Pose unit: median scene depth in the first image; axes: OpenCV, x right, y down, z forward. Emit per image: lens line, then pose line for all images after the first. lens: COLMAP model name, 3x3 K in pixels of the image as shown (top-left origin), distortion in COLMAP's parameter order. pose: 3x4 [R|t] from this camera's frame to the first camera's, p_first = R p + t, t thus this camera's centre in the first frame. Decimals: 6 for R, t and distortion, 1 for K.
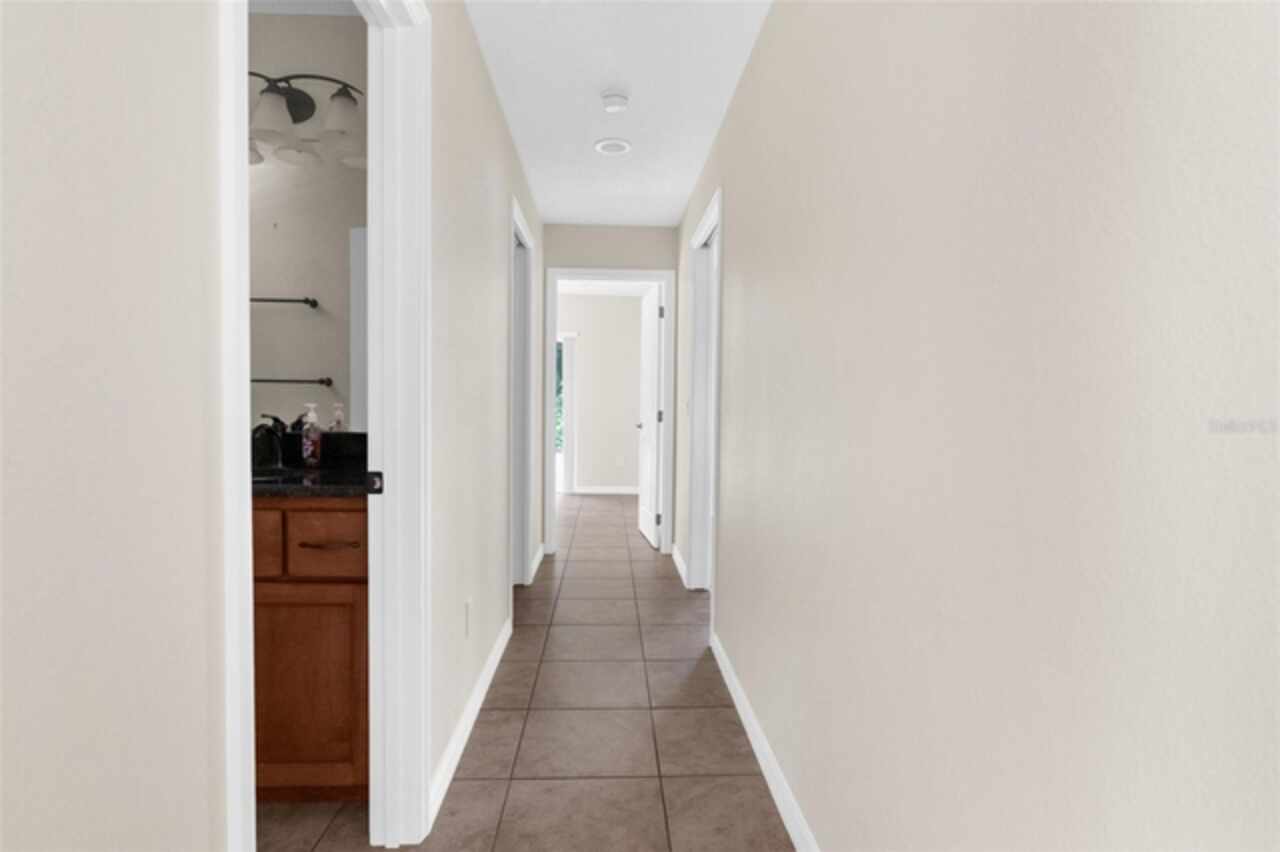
lens RADIAL K [[677.1, 0, 640.0], [0, 677.1, 426.0], [0, 0, 1]] dist [-0.002860, -0.000339]
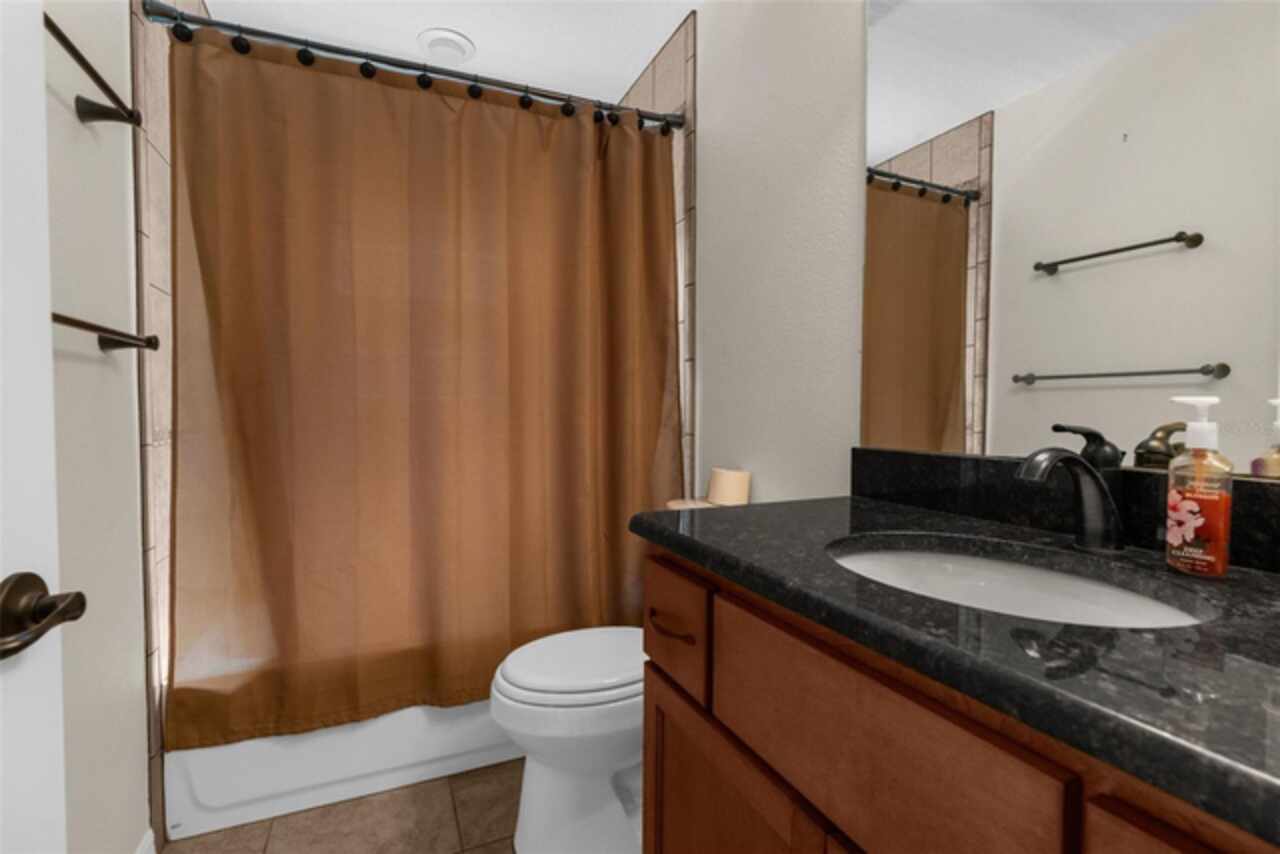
lens RADIAL K [[581.7, 0, 640.0], [0, 581.7, 427.0], [0, 0, 1]] dist [-0.002050, -0.000231]
pose [[0.360806, 0.014703, -0.932525, -0.304085], [-0.018934, 0.999785, 0.008437, -0.013591], [0.932449, 0.014613, 0.361007, 0.609590]]
